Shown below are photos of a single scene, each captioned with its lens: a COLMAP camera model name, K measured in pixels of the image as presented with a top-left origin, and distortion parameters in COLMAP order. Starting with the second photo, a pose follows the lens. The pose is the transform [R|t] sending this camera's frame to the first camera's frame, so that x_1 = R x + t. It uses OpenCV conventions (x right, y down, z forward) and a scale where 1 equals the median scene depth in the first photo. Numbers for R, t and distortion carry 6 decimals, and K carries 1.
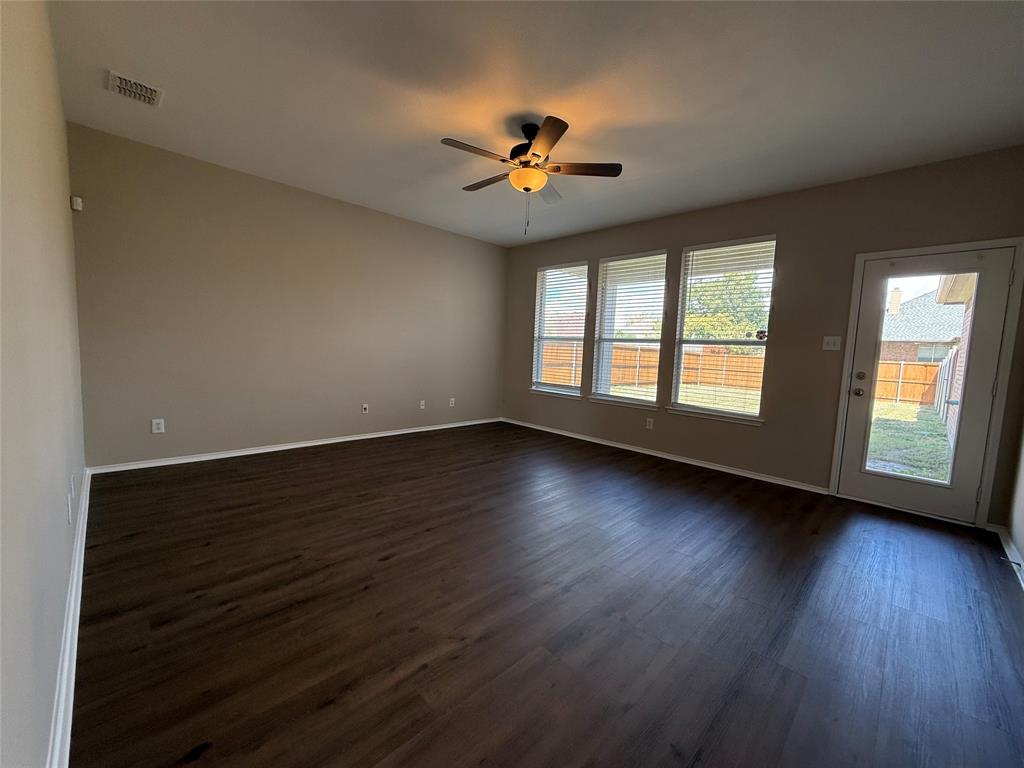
lens RADIAL K [[408.6, 0, 513.1], [0, 408.6, 387.0], [0, 0, 1]] dist [-0.000535, -0.000084]
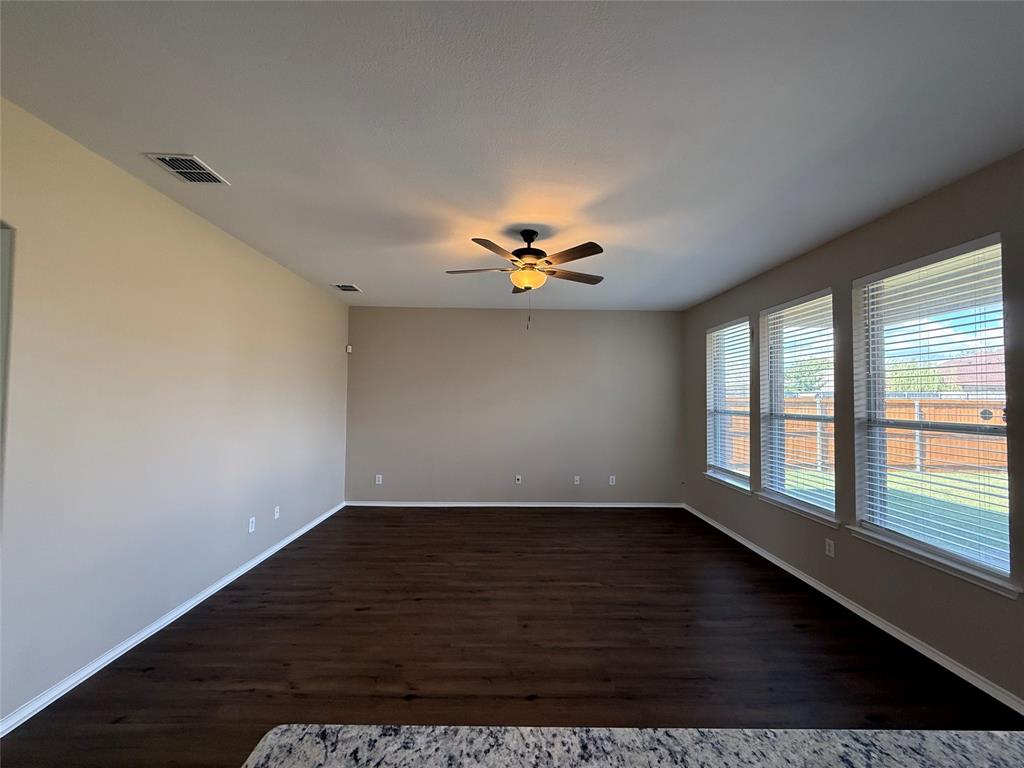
lens RADIAL K [[408.6, 0, 509.2], [0, 408.6, 384.6], [0, 0, 1]] dist [-0.000535, -0.000084]
pose [[0.720971, -0.059599, -0.690397, 0.554567], [-0.045291, 0.990112, -0.132769, -0.073617], [0.691483, 0.126991, 0.711143, 0.194481]]
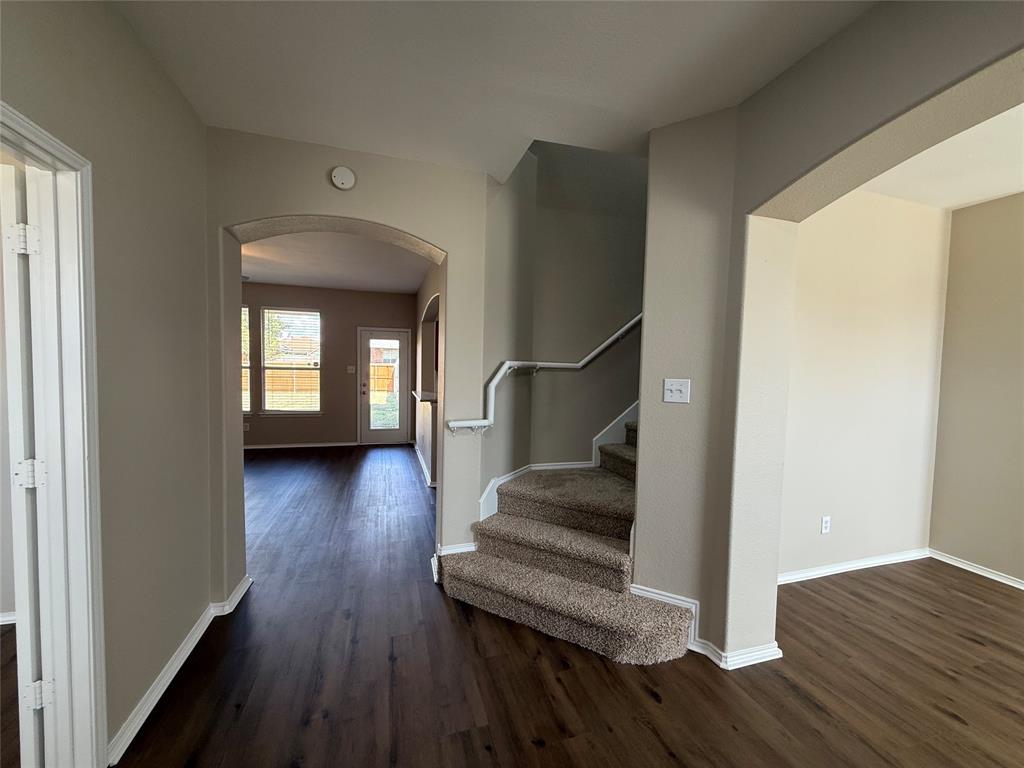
lens RADIAL K [[408.6, 0, 508.4], [0, 408.6, 384.0], [0, 0, 1]] dist [-0.000535, -0.000084]
pose [[0.473885, -0.077489, 0.877170, -0.590026], [0.078644, 0.995864, 0.045487, -0.064478], [-0.877068, 0.047429, 0.478020, -0.601491]]
